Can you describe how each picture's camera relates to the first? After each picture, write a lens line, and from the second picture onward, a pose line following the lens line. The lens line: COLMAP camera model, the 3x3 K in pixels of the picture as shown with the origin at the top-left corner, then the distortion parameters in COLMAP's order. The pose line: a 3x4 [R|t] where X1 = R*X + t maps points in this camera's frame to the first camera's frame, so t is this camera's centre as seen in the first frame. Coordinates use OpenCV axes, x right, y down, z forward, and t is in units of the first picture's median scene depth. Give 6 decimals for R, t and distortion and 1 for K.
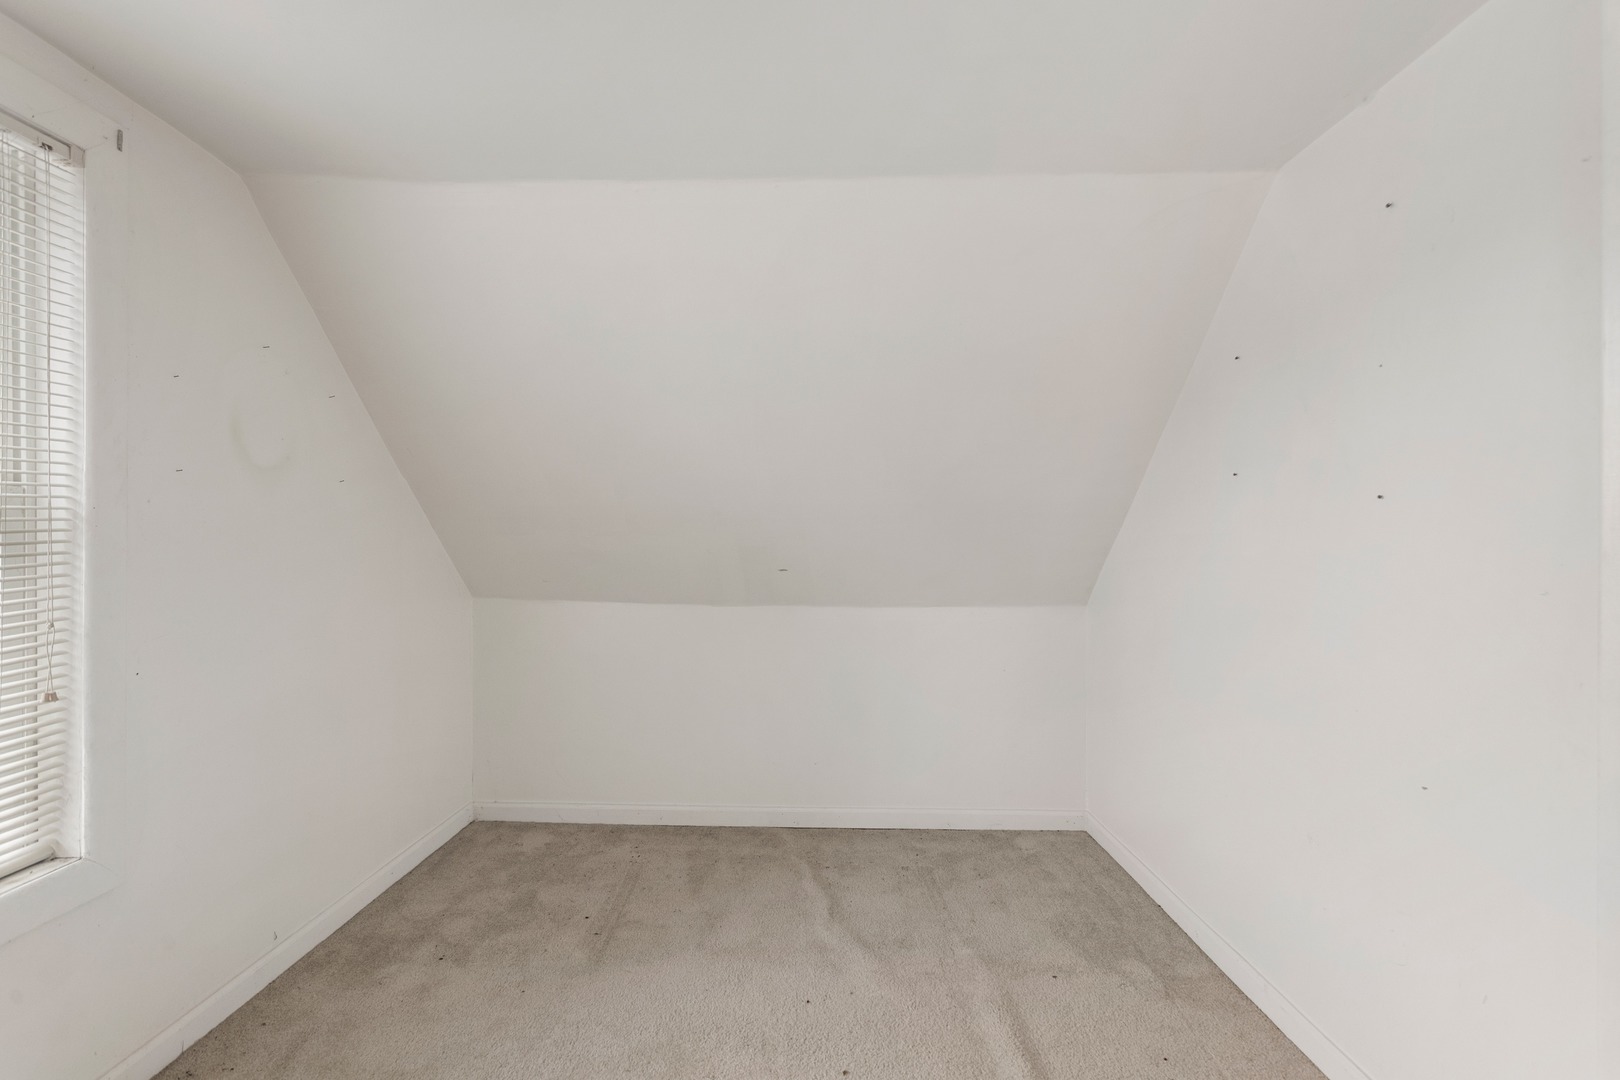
lens RADIAL K [[791.0, 0, 810.3], [0, 791.0, 552.1], [0, 0, 1]] dist [0.000131, -0.000040]
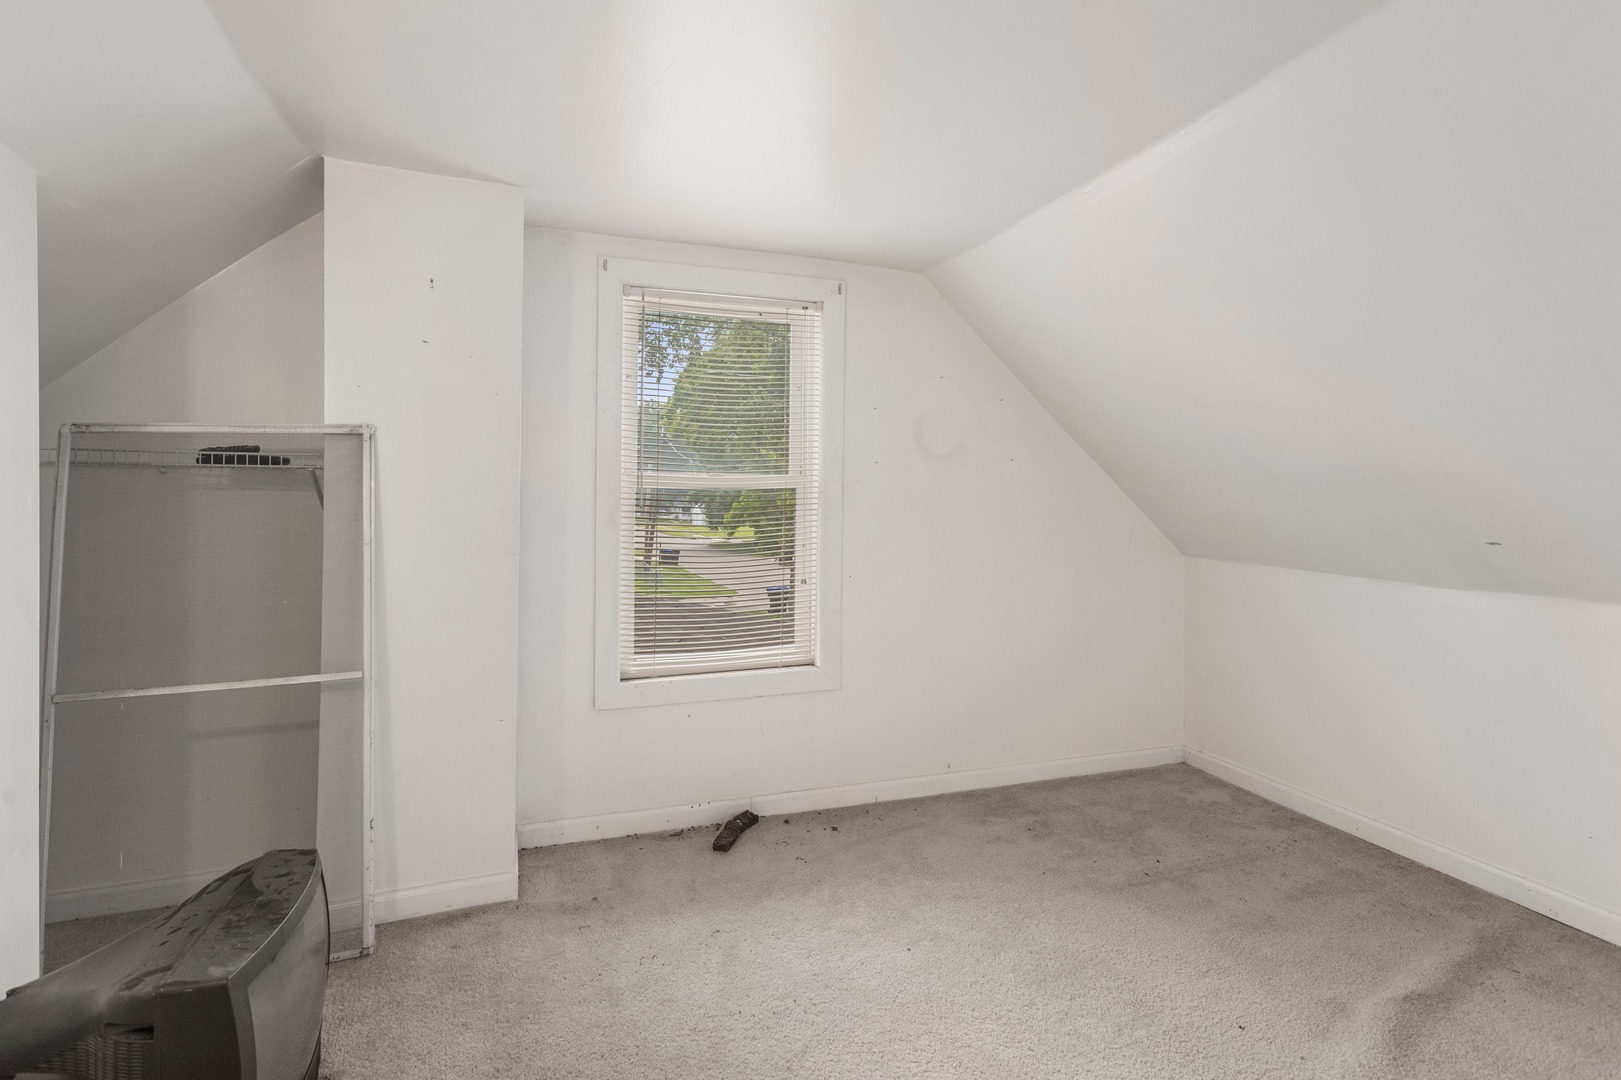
lens RADIAL K [[780.3, 0, 810.4], [0, 780.3, 514.6], [0, 0, 1]] dist [0.002684, 0.000574]
pose [[0.328291, 0.008520, -0.944538, 0.525593], [-0.012364, 0.999912, 0.004722, 0.001947], [0.944496, 0.010129, 0.328368, 0.209862]]
